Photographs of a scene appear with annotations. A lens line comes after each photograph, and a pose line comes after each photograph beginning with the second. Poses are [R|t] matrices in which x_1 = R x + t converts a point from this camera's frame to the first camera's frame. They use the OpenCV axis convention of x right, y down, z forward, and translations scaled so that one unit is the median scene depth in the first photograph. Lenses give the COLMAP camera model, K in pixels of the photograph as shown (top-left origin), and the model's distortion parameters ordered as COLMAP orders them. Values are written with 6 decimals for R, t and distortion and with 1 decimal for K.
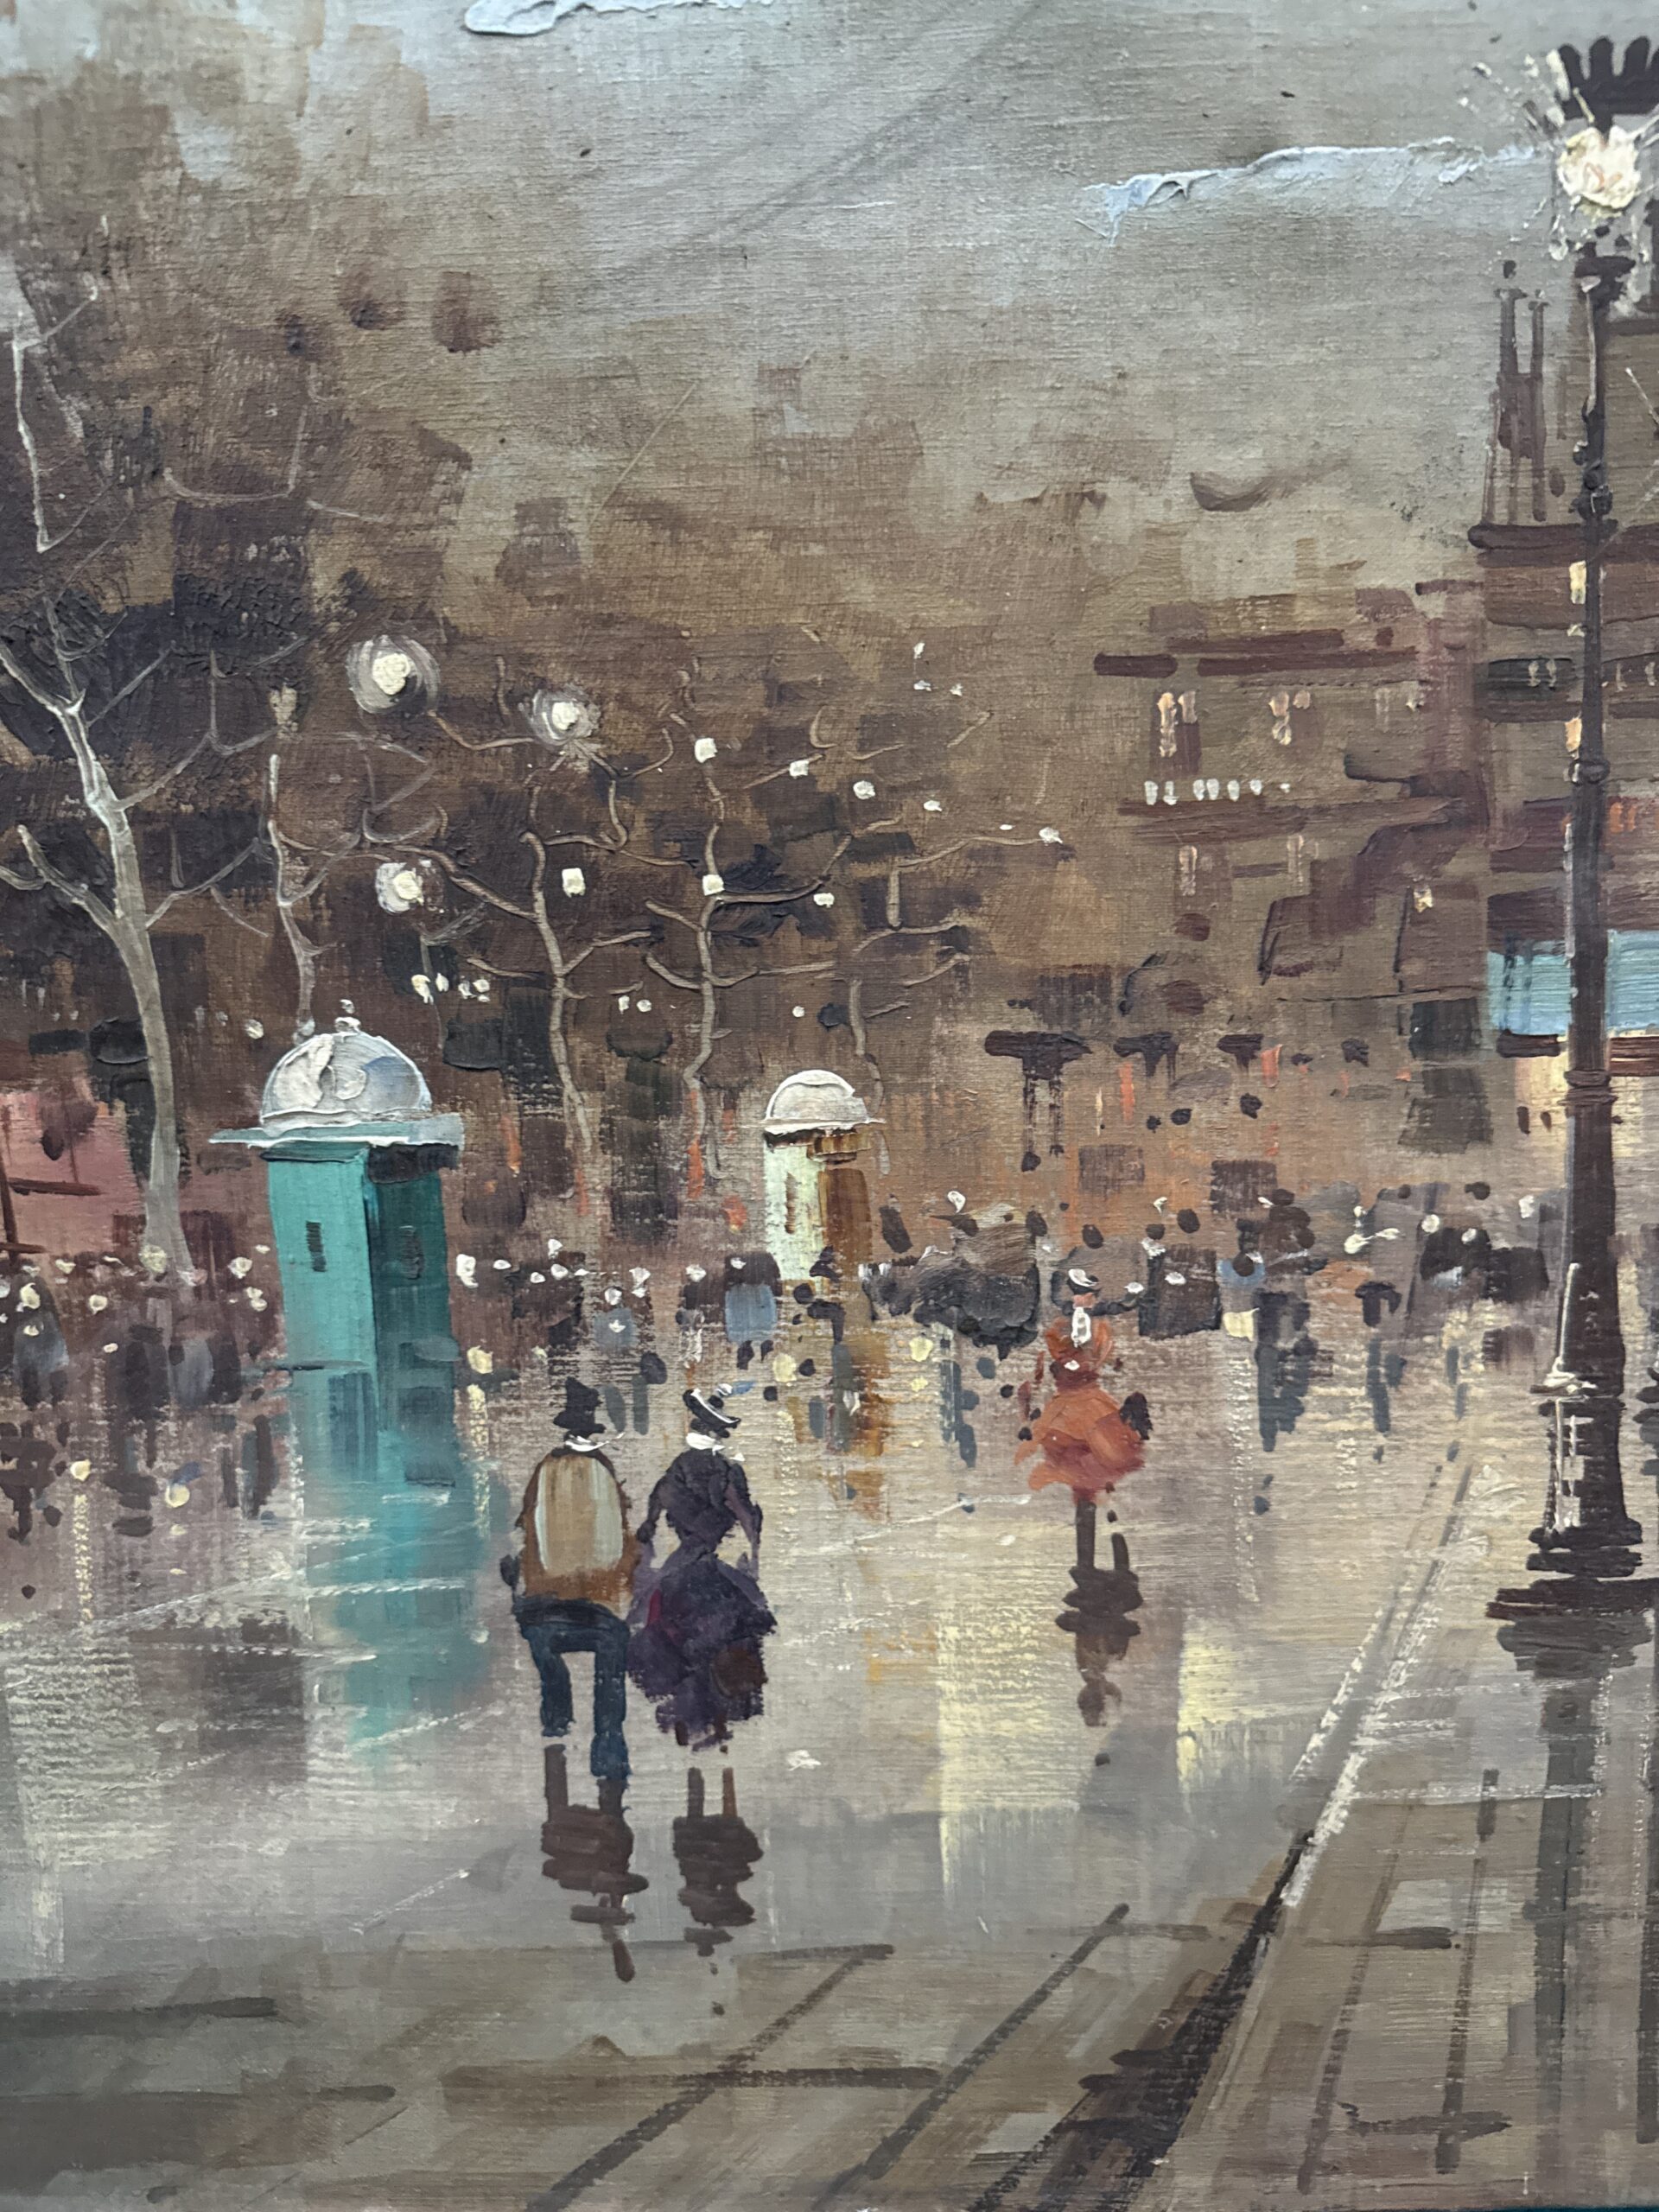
lens RADIAL K [[1655.3, 0, 829.5], [0, 1655.3, 1106.0], [0, 0, 1]] dist [-0.040735, 0.016733]
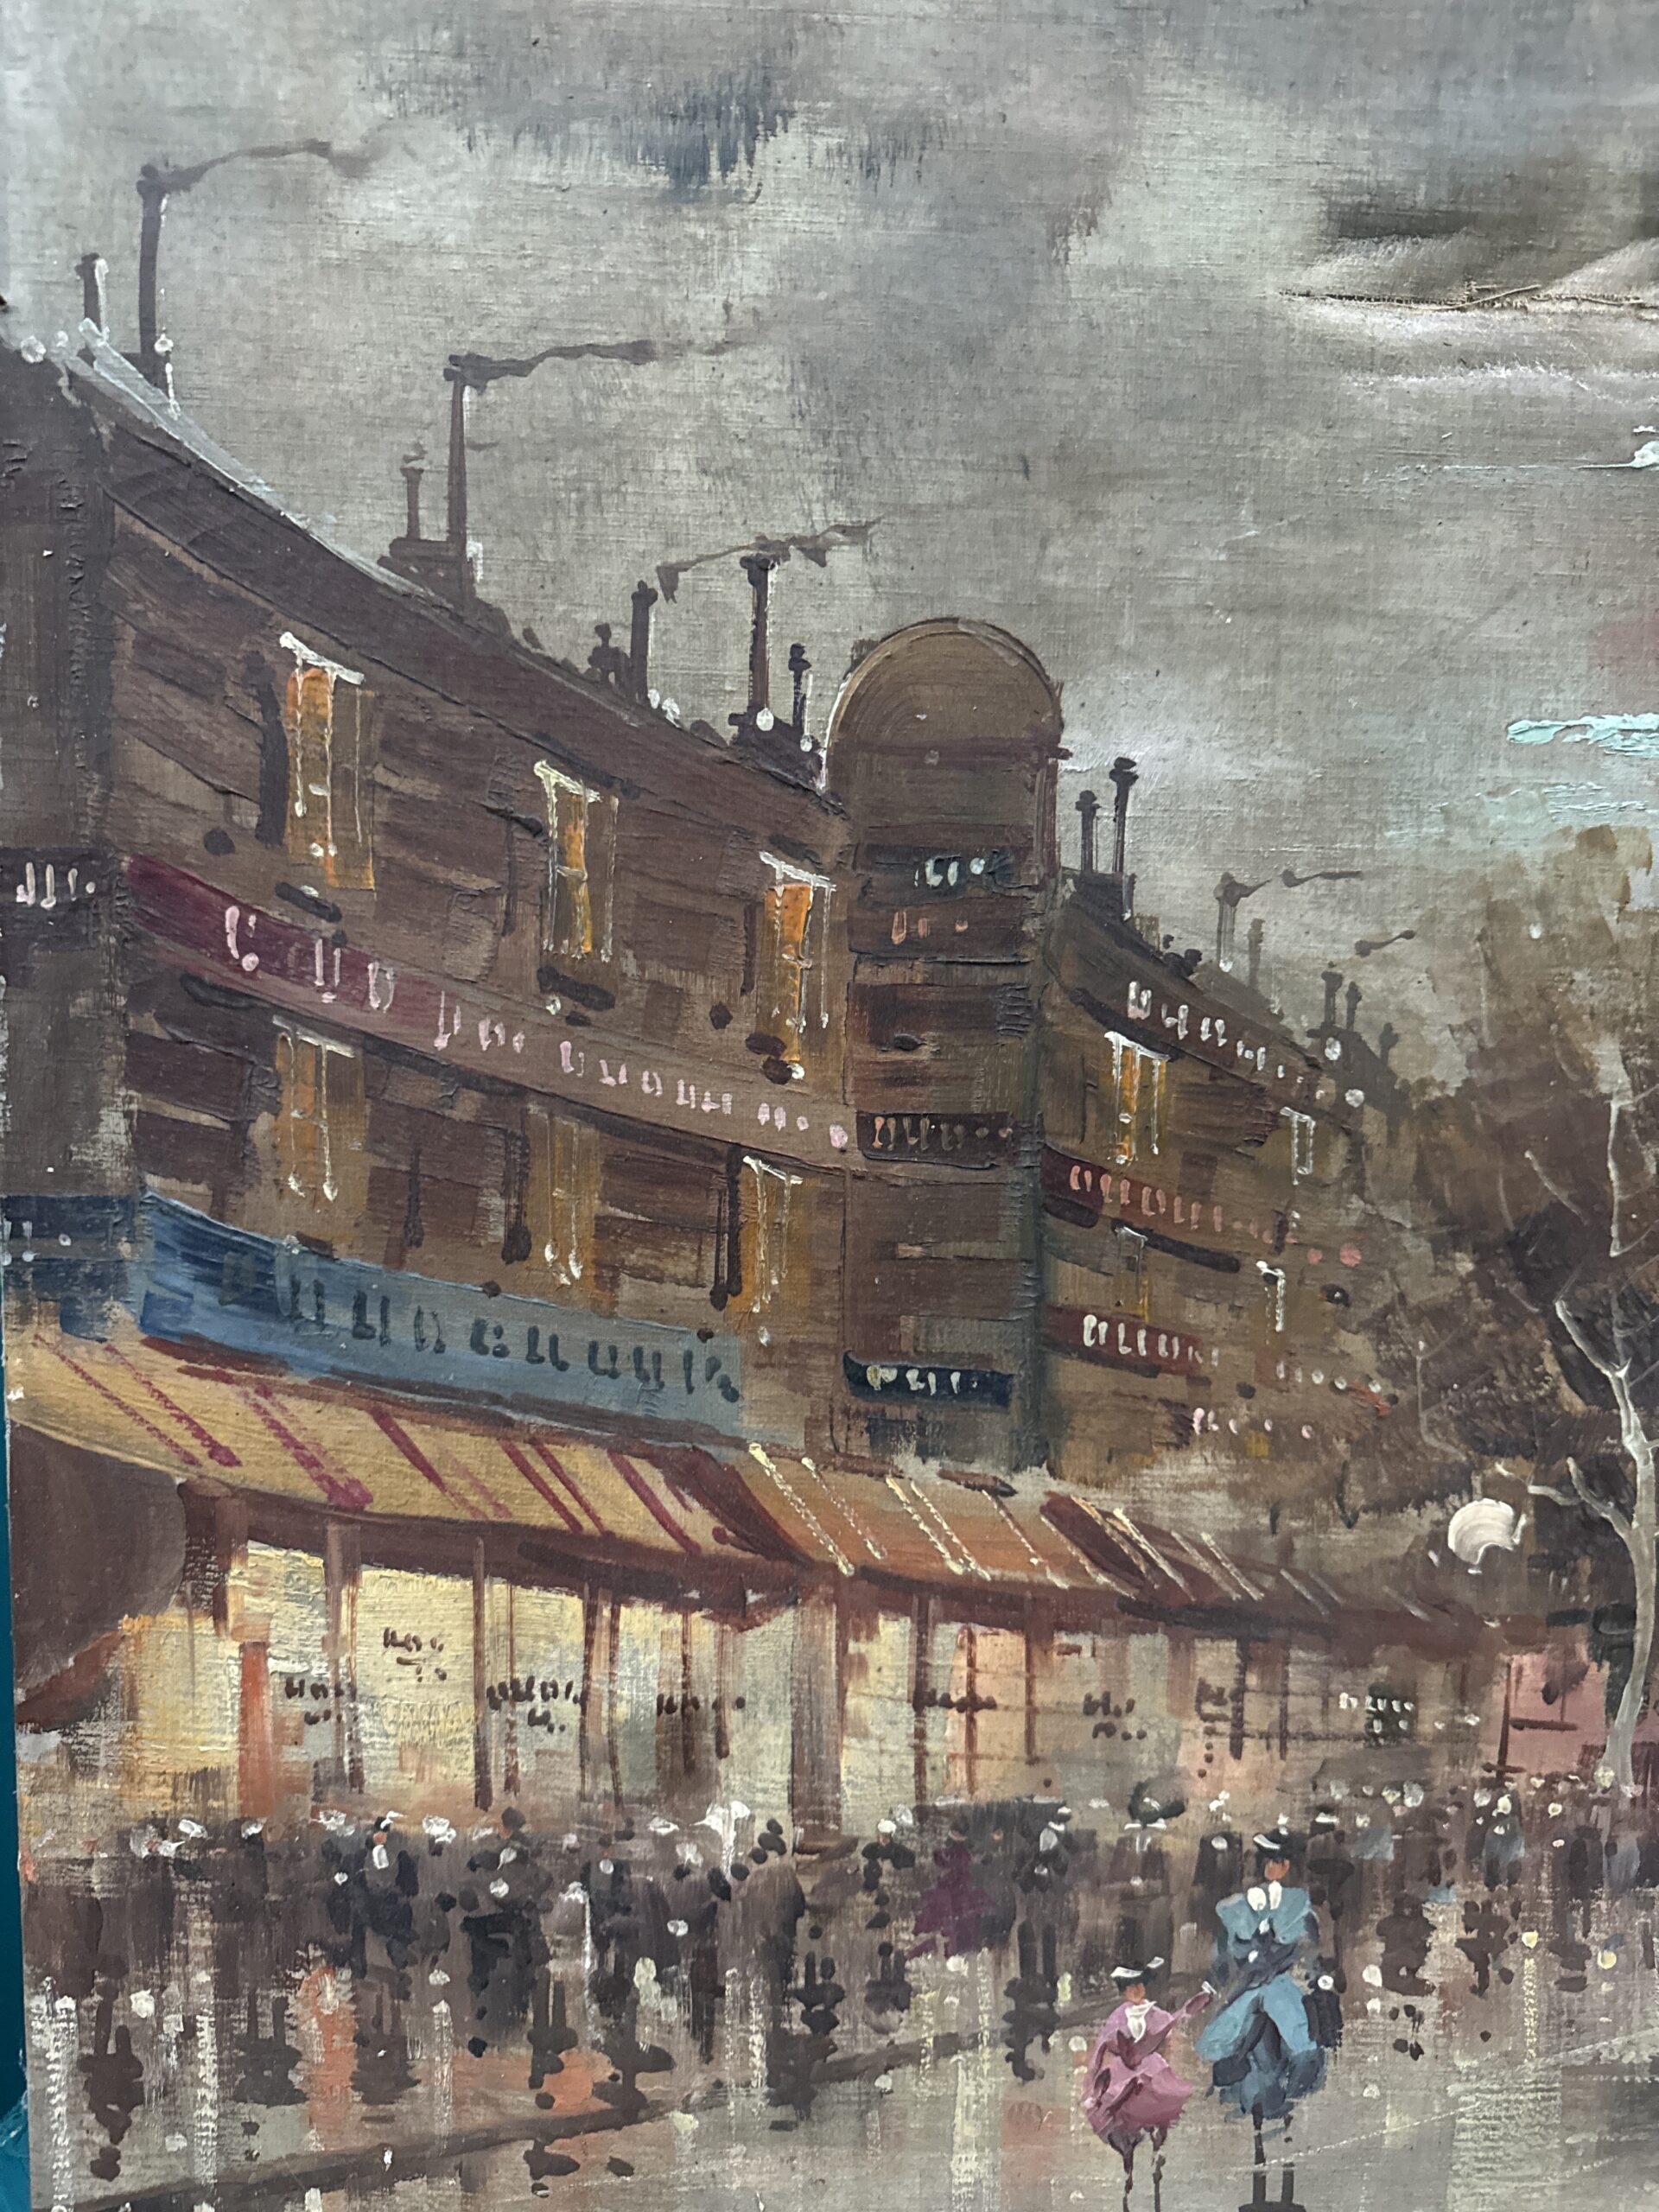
lens RADIAL K [[1583.5, 0, 829.5], [0, 1583.5, 1106.0], [0, 0, 1]] dist [-0.027970, 0.008801]
pose [[0.997669, 0.037291, 0.057145, -1.134192], [-0.035196, 0.998686, -0.037249, -0.373744], [-0.058459, 0.035151, 0.997671, -0.212953]]
